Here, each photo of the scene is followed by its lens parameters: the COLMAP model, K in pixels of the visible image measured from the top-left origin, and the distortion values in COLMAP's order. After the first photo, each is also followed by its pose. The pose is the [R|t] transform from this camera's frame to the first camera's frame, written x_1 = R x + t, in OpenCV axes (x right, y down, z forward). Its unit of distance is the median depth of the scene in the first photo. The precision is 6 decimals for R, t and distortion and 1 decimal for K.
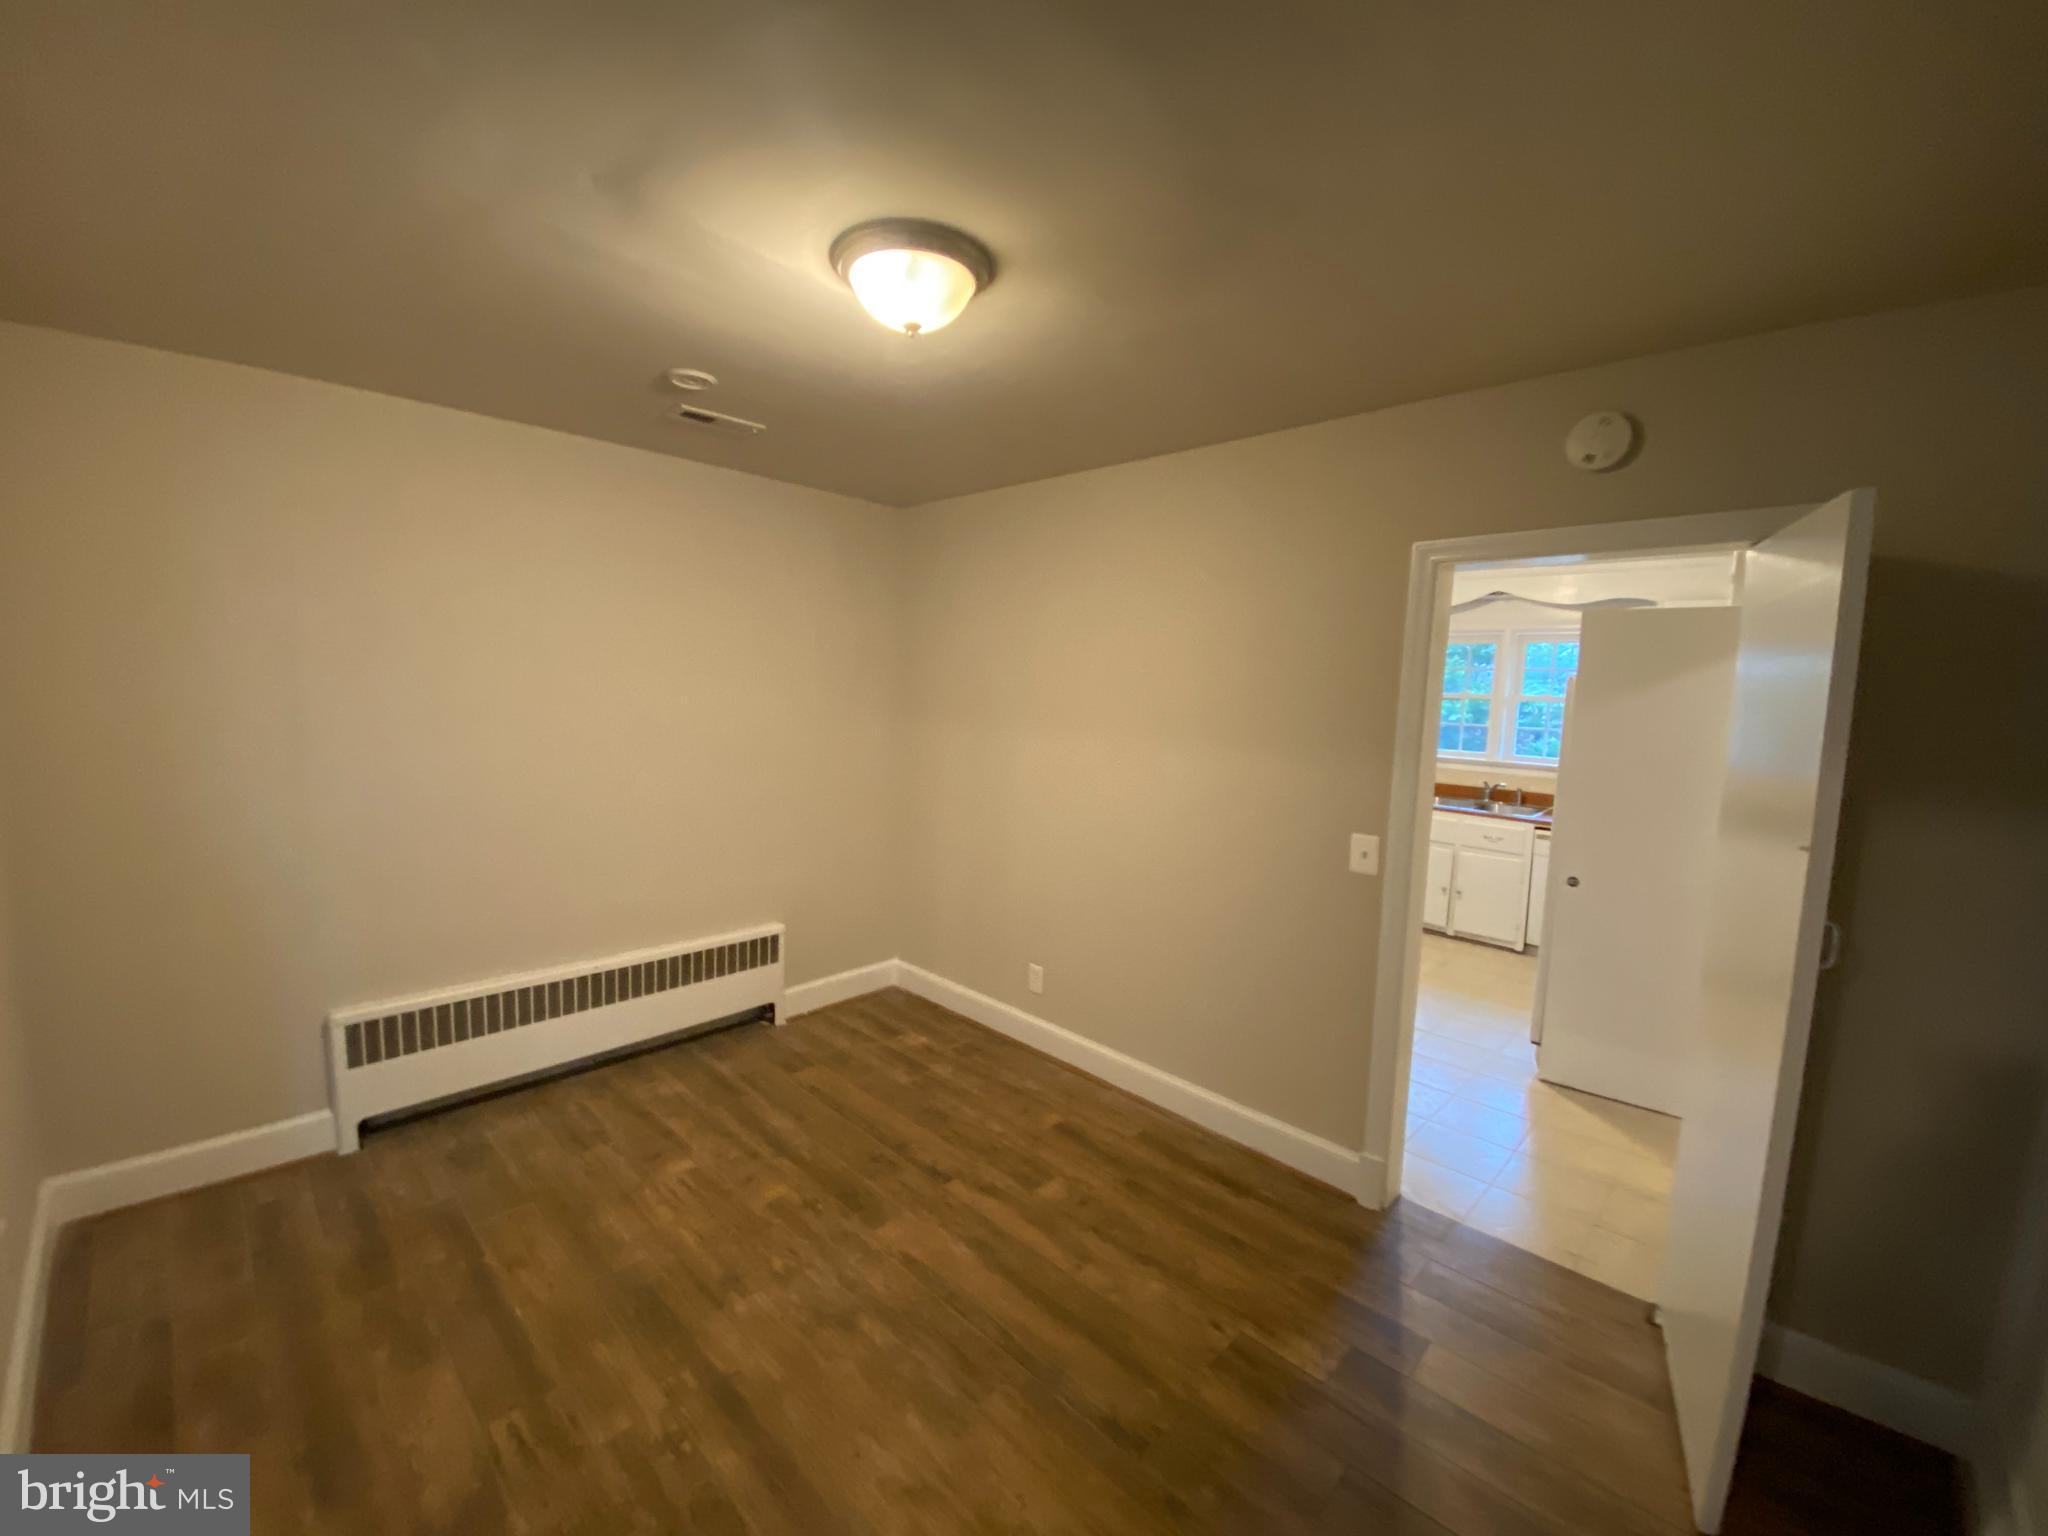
lens RADIAL K [[825.0, 0, 1024.0], [0, 825.0, 768.0], [0, 0, 1]] dist [0.025006, -0.022766]
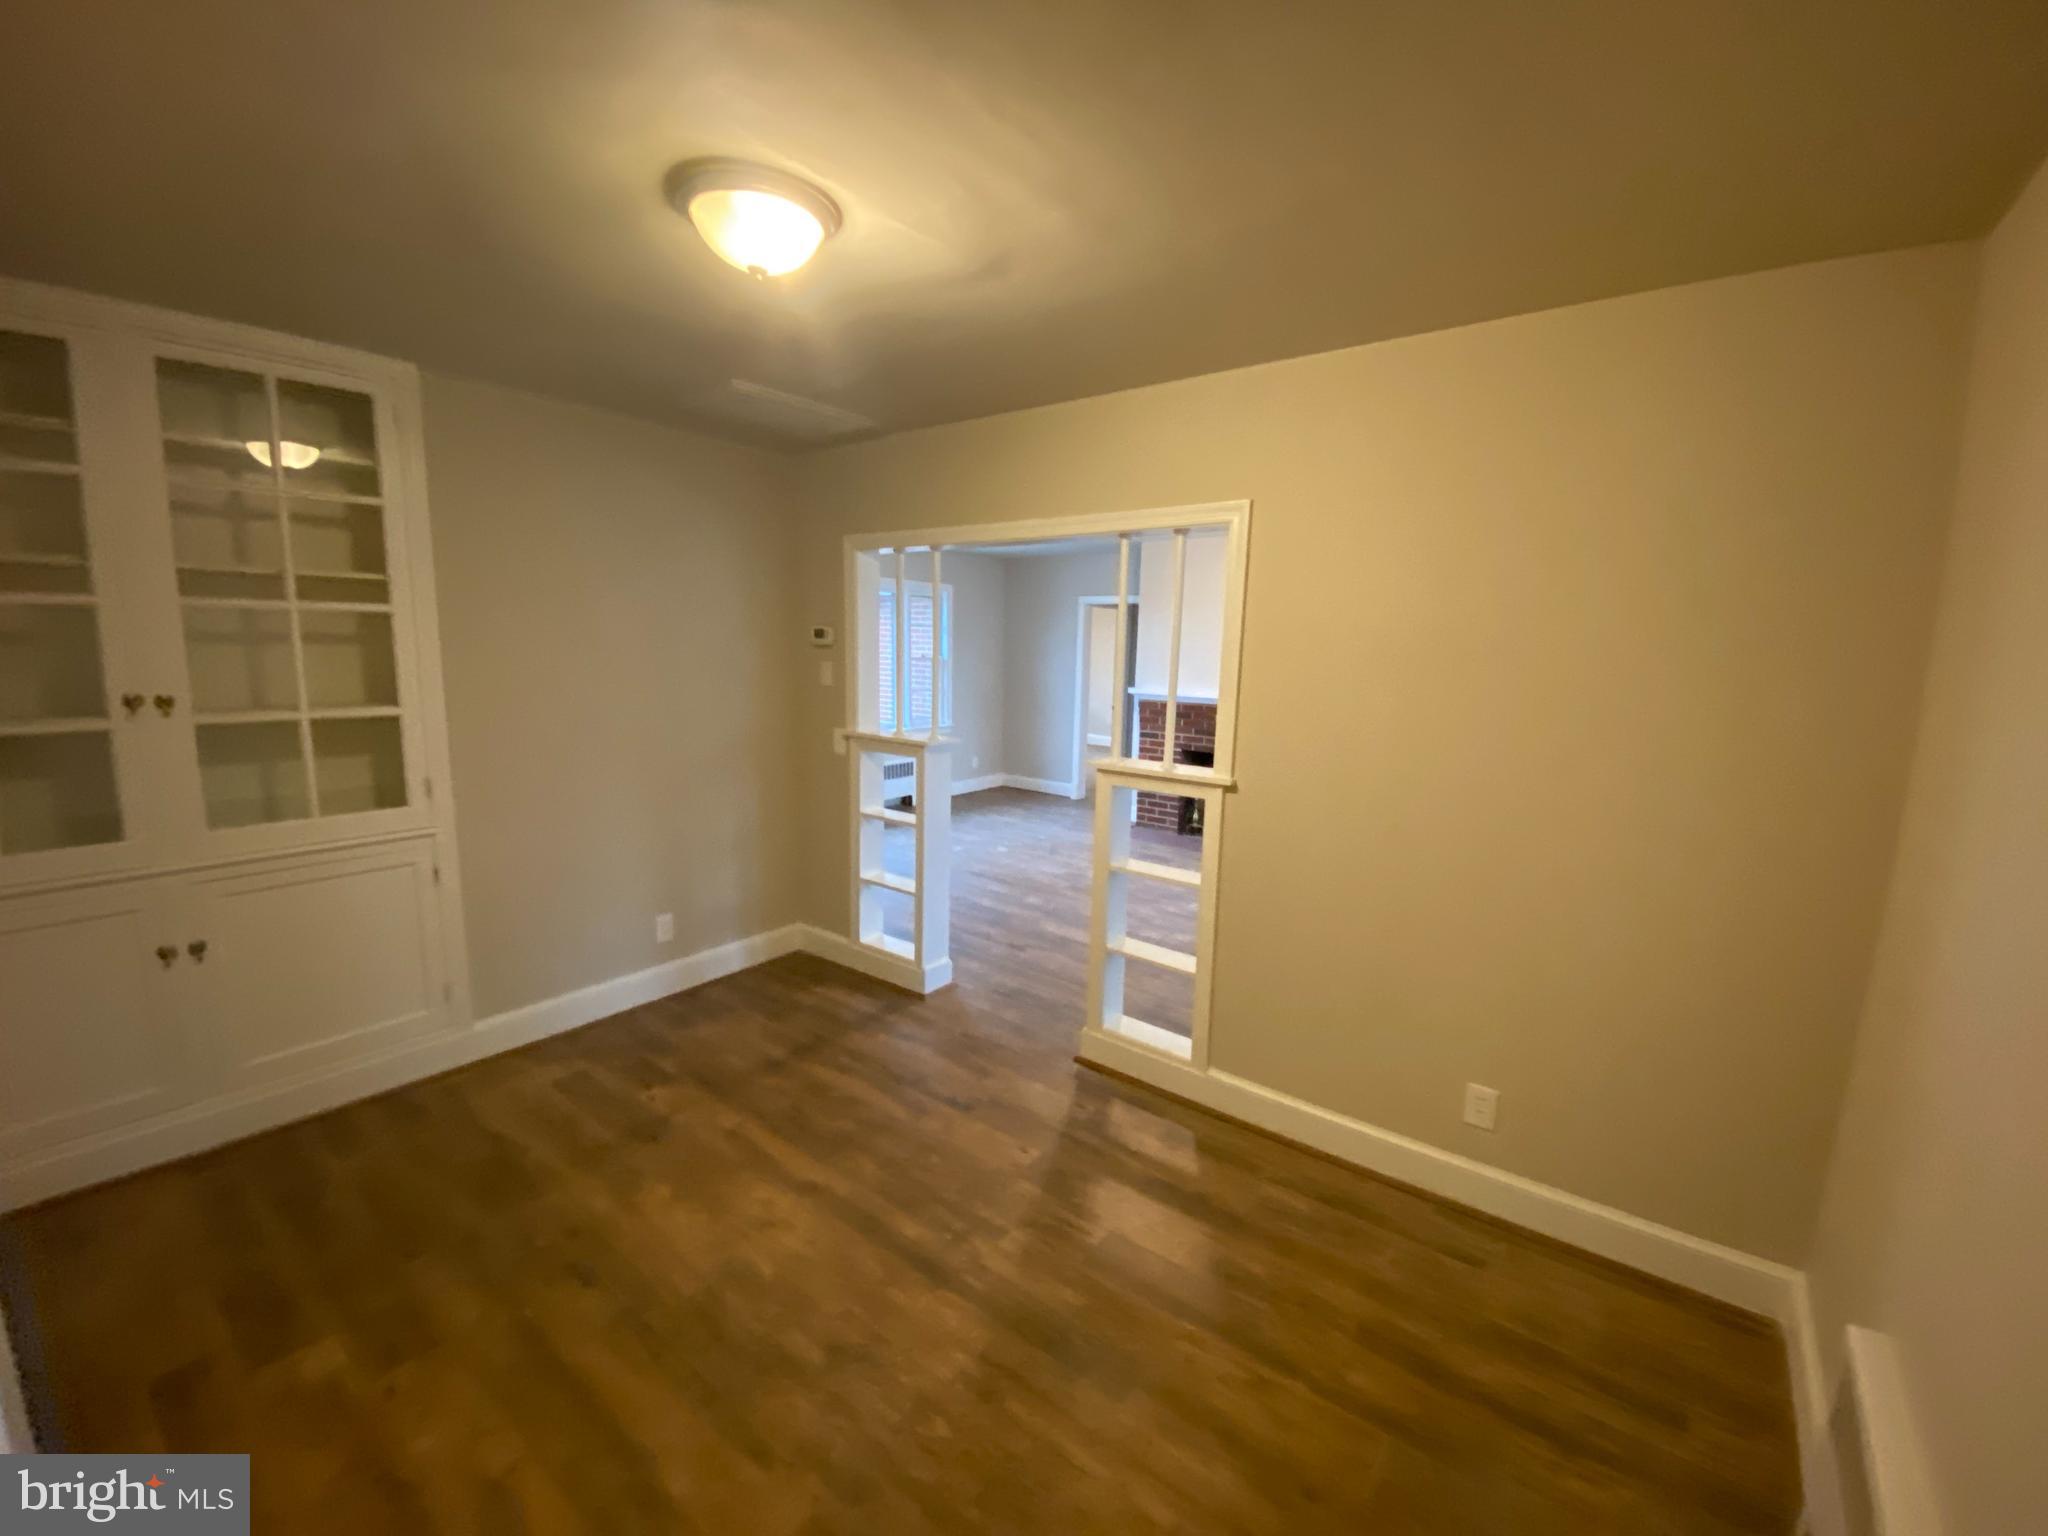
lens RADIAL K [[824.6, 0, 1025.6], [0, 824.6, 764.7], [0, 0, 1]] dist [0.033656, -0.028418]
pose [[-0.991146, -0.035979, -0.127806, -0.241467], [-0.066562, 0.967533, 0.243824, -0.163815], [0.114884, 0.250172, -0.961361, 1.503629]]
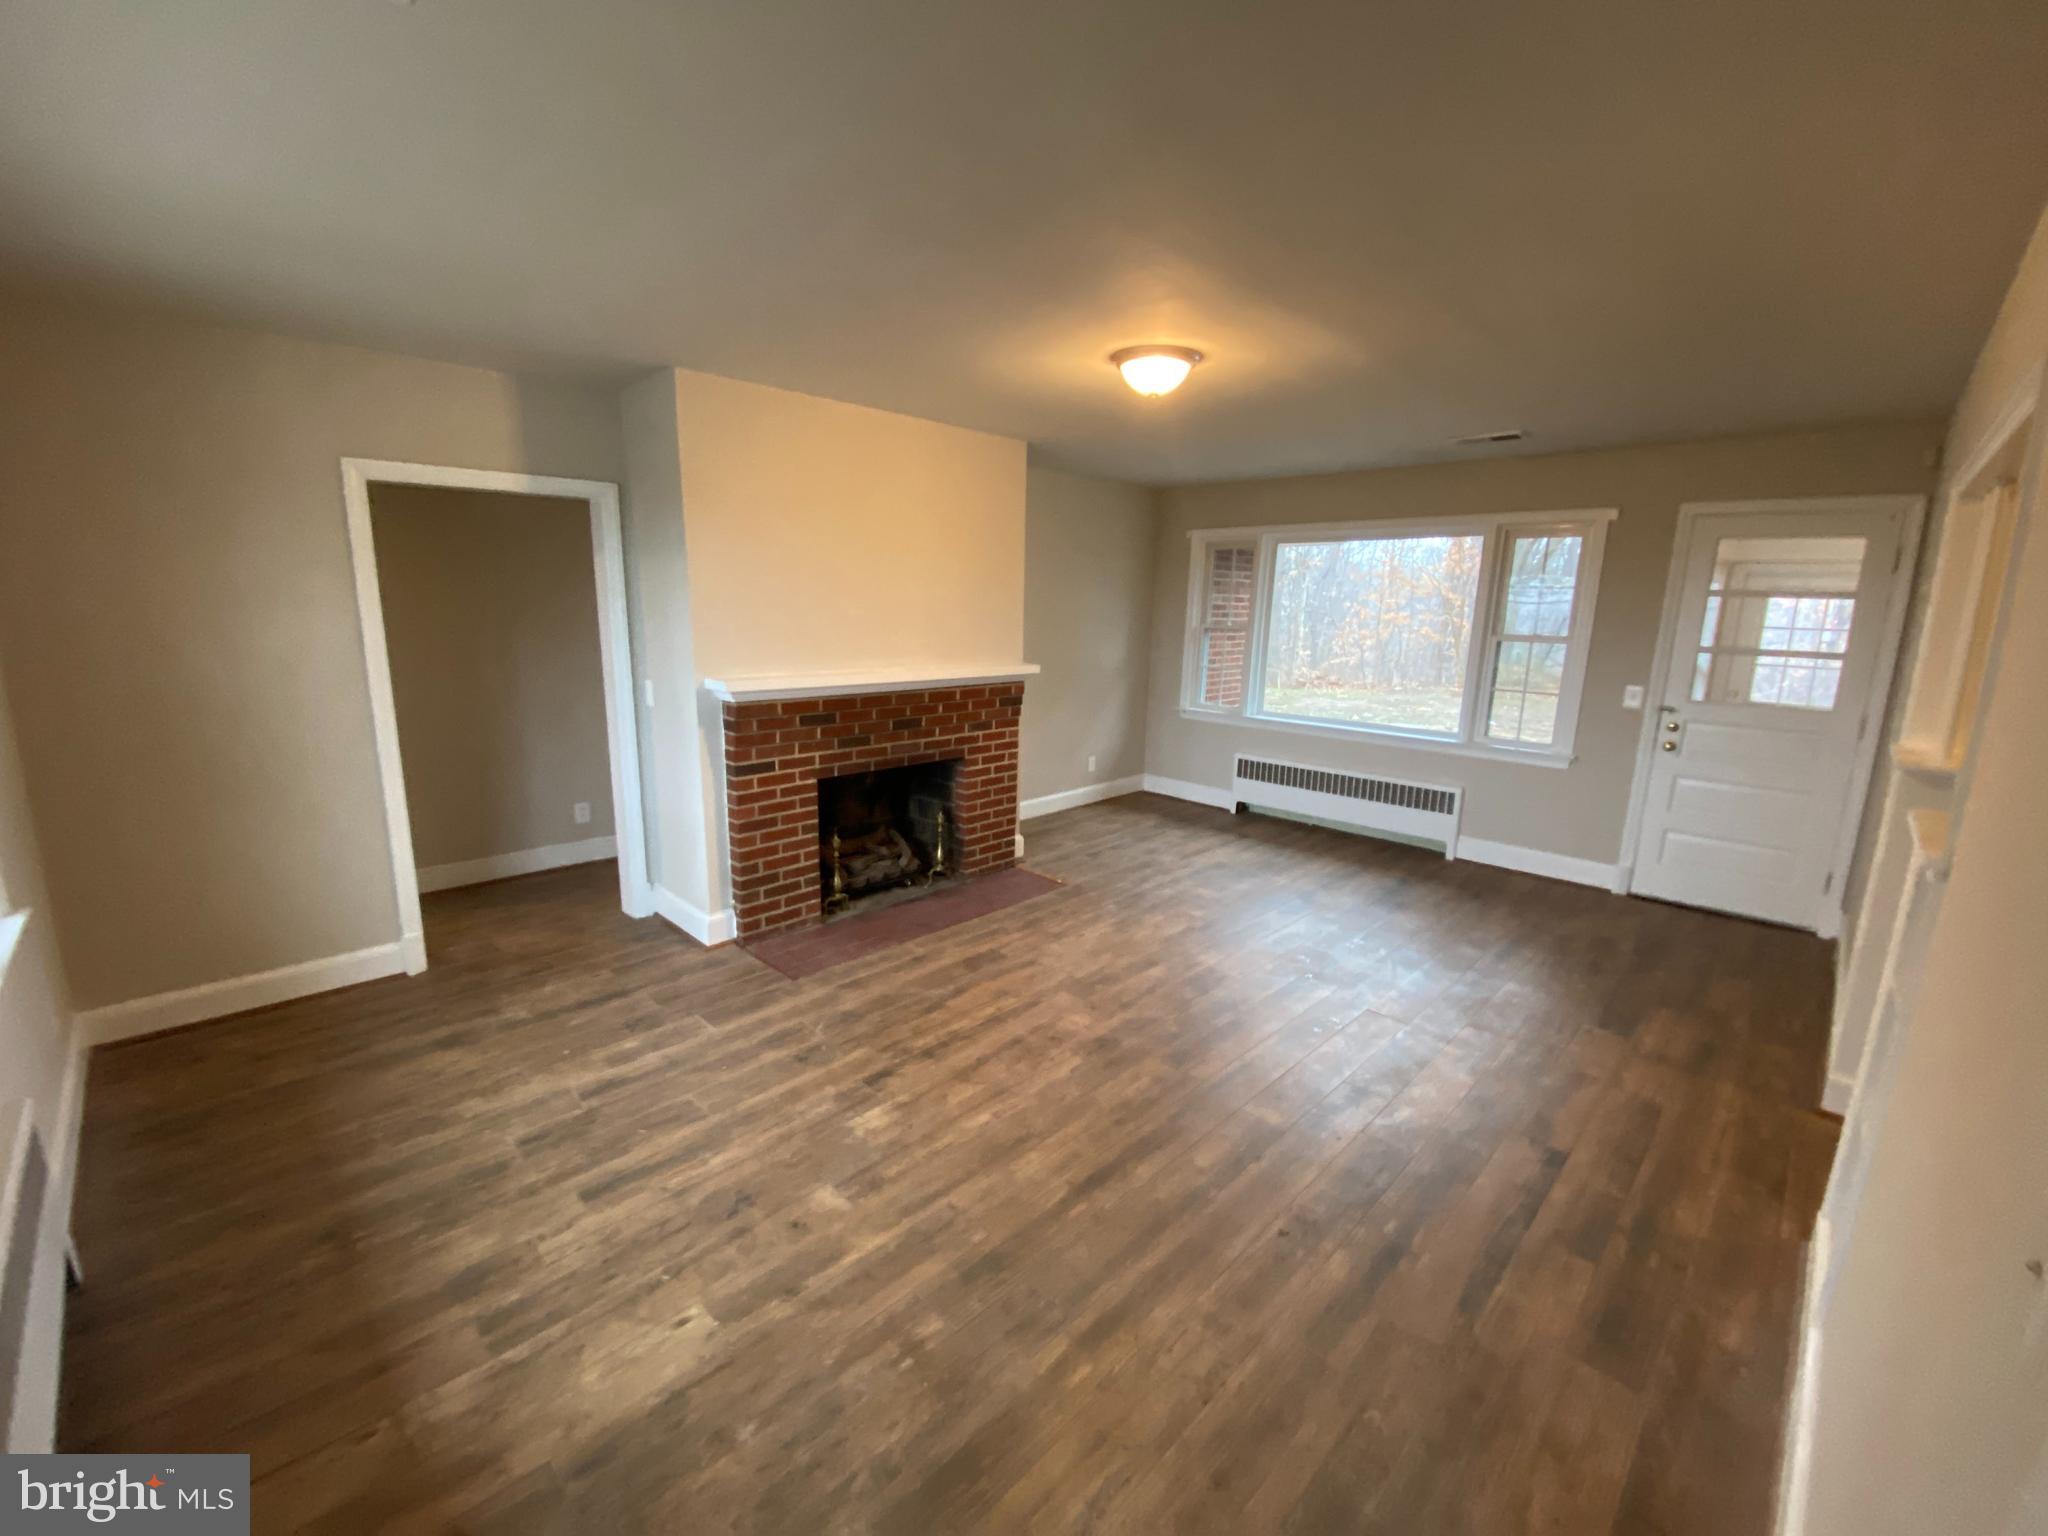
lens RADIAL K [[825.0, 0, 1024.0], [0, 825.0, 768.0], [0, 0, 1]] dist [0.025006, -0.022766]
pose [[-0.003158, 0.172379, -0.985026, 0.459676], [-0.120535, 0.977783, 0.171498, 0.100862], [0.992704, 0.119271, 0.017690, -0.854994]]
